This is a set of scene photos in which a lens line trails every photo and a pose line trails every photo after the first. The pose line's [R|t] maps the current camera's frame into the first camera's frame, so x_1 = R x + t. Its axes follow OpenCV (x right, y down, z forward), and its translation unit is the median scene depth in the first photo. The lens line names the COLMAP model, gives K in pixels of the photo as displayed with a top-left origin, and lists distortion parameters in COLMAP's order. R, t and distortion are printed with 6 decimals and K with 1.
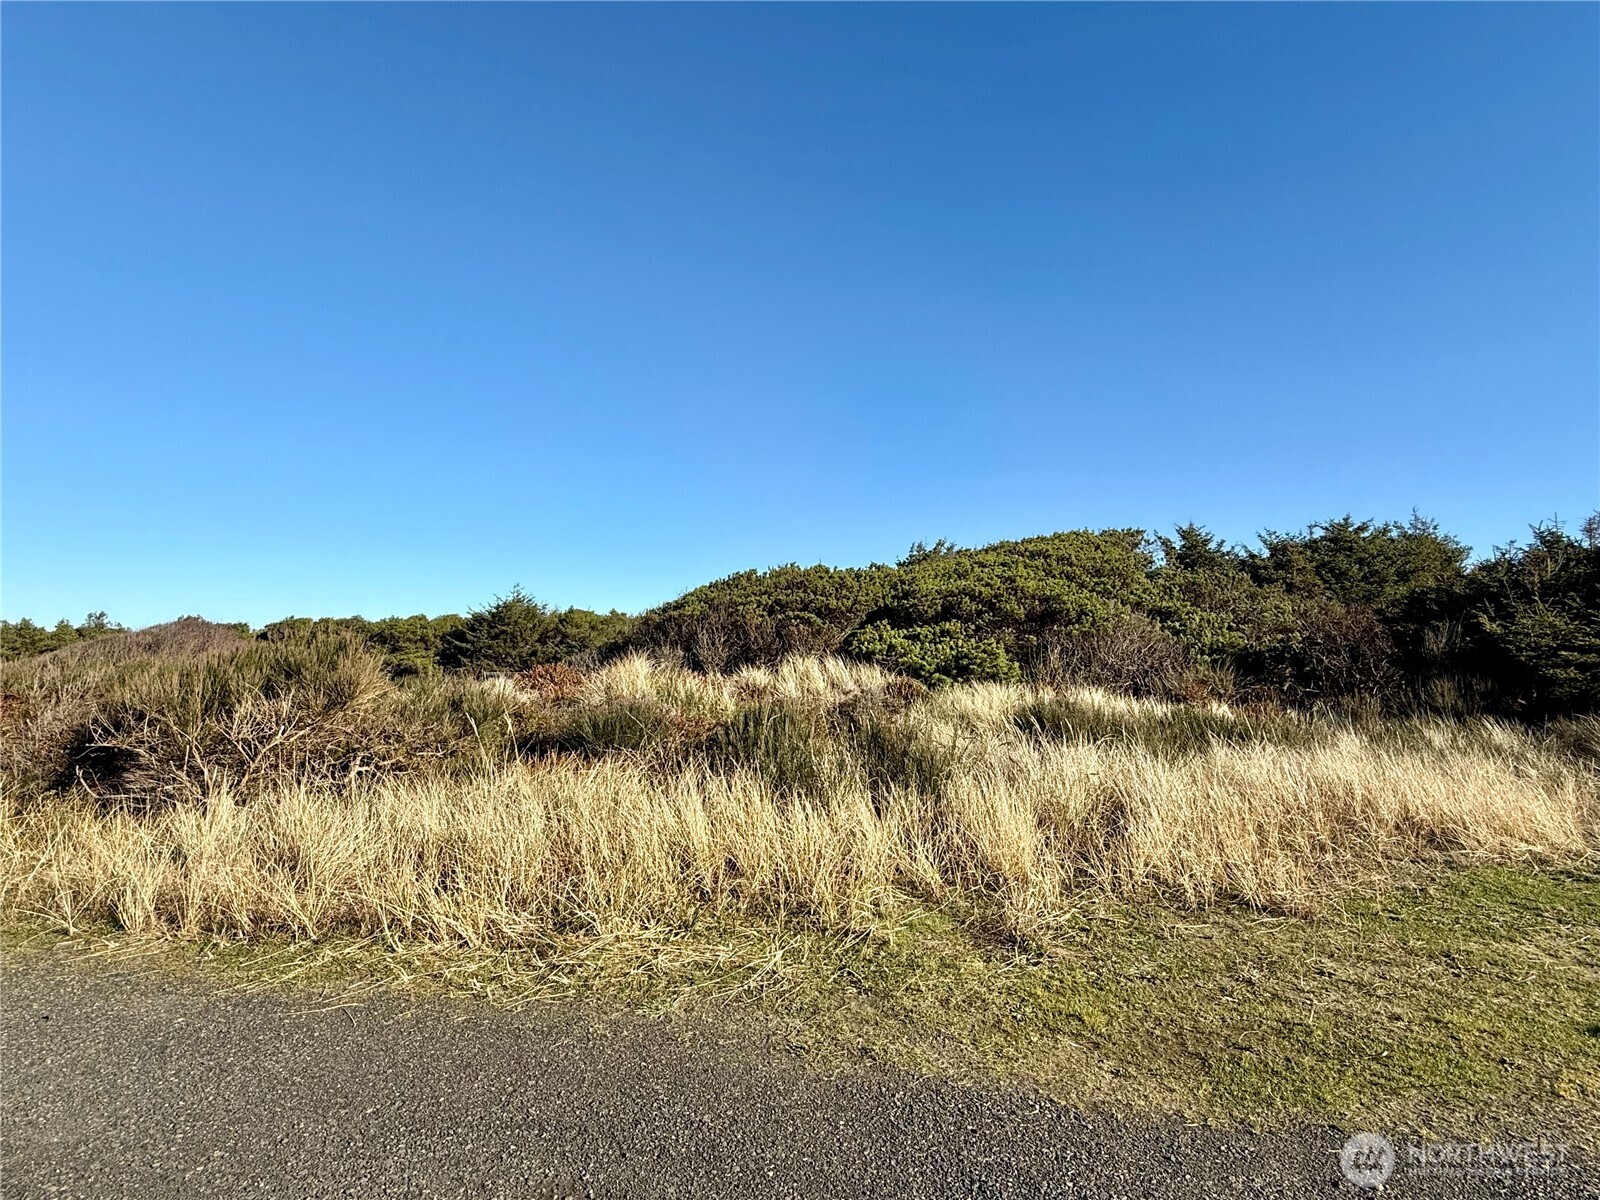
lens RADIAL K [[790.8, 0, 799.9], [0, 790.8, 594.9], [0, 0, 1]] dist [0.005059, 0.000349]
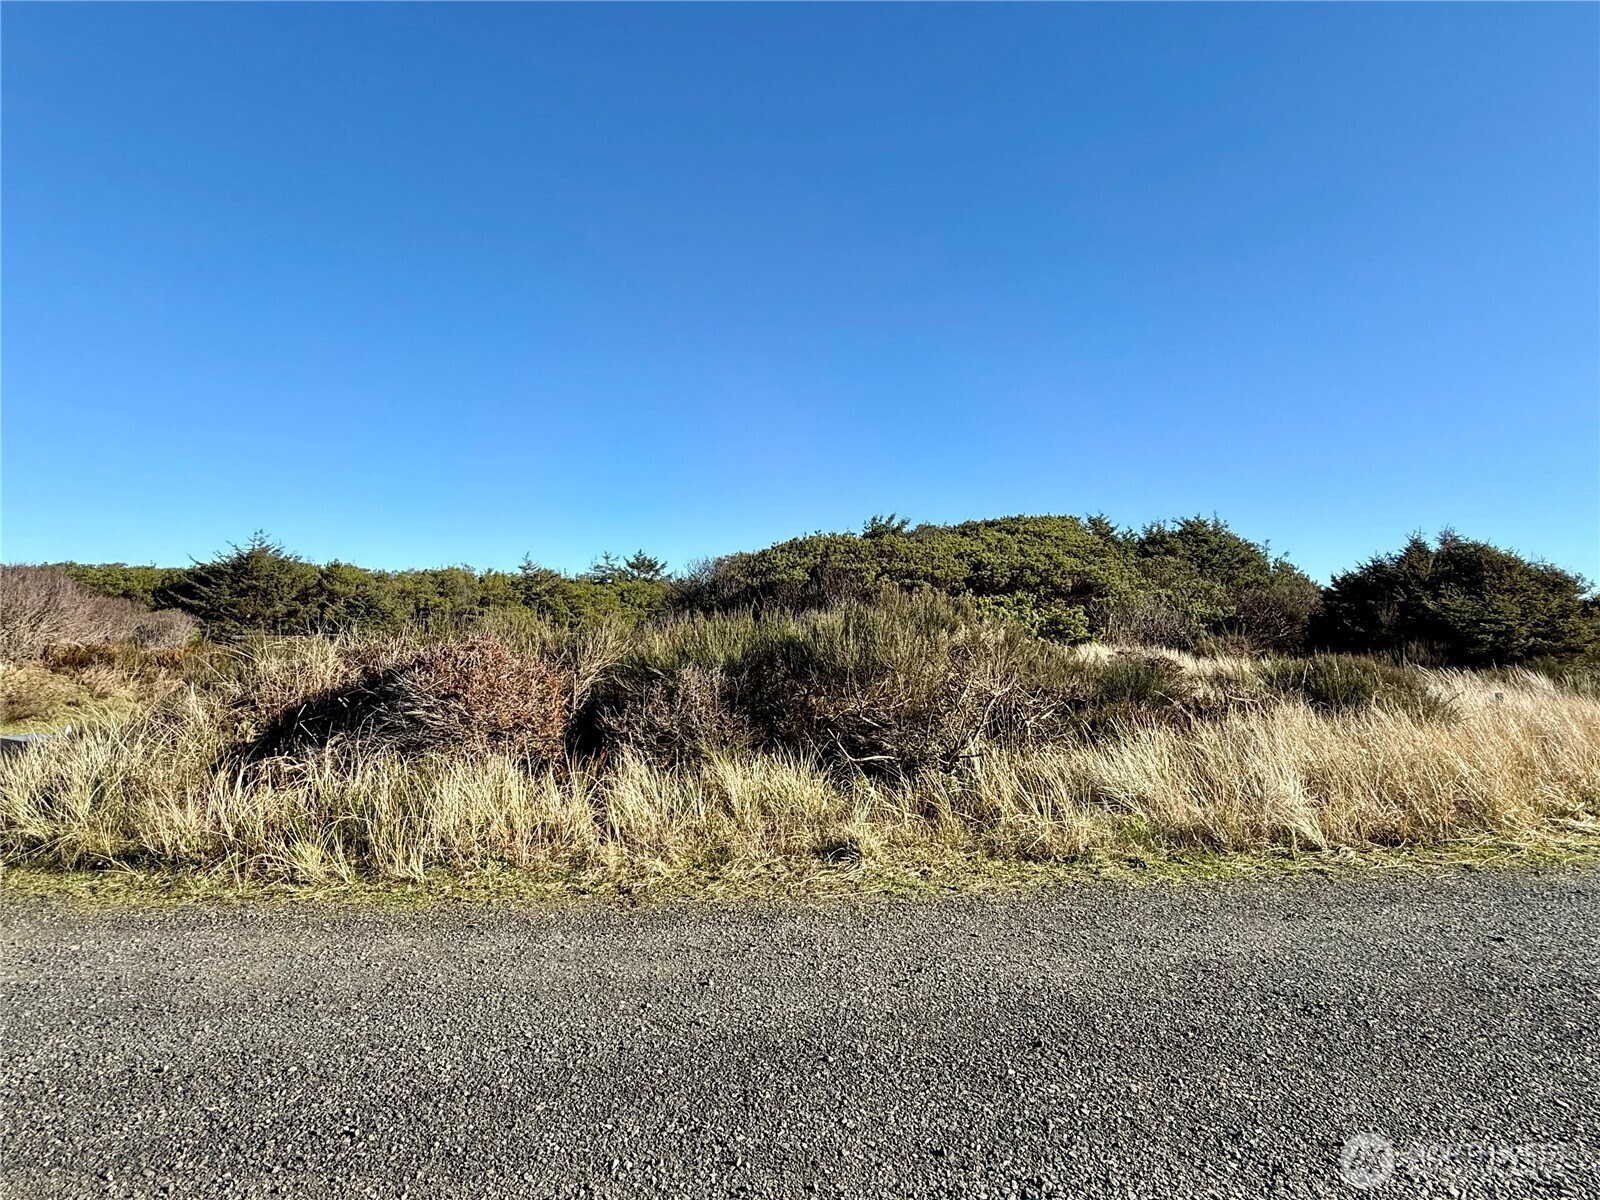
lens RADIAL K [[790.8, 0, 800.0], [0, 790.8, 606.3], [0, 0, 1]] dist [0.005059, 0.000349]
pose [[0.926079, 0.019858, 0.376807, -0.511848], [-0.040629, 0.998056, 0.047256, 0.014248], [-0.375136, -0.059072, 0.925086, 0.072367]]
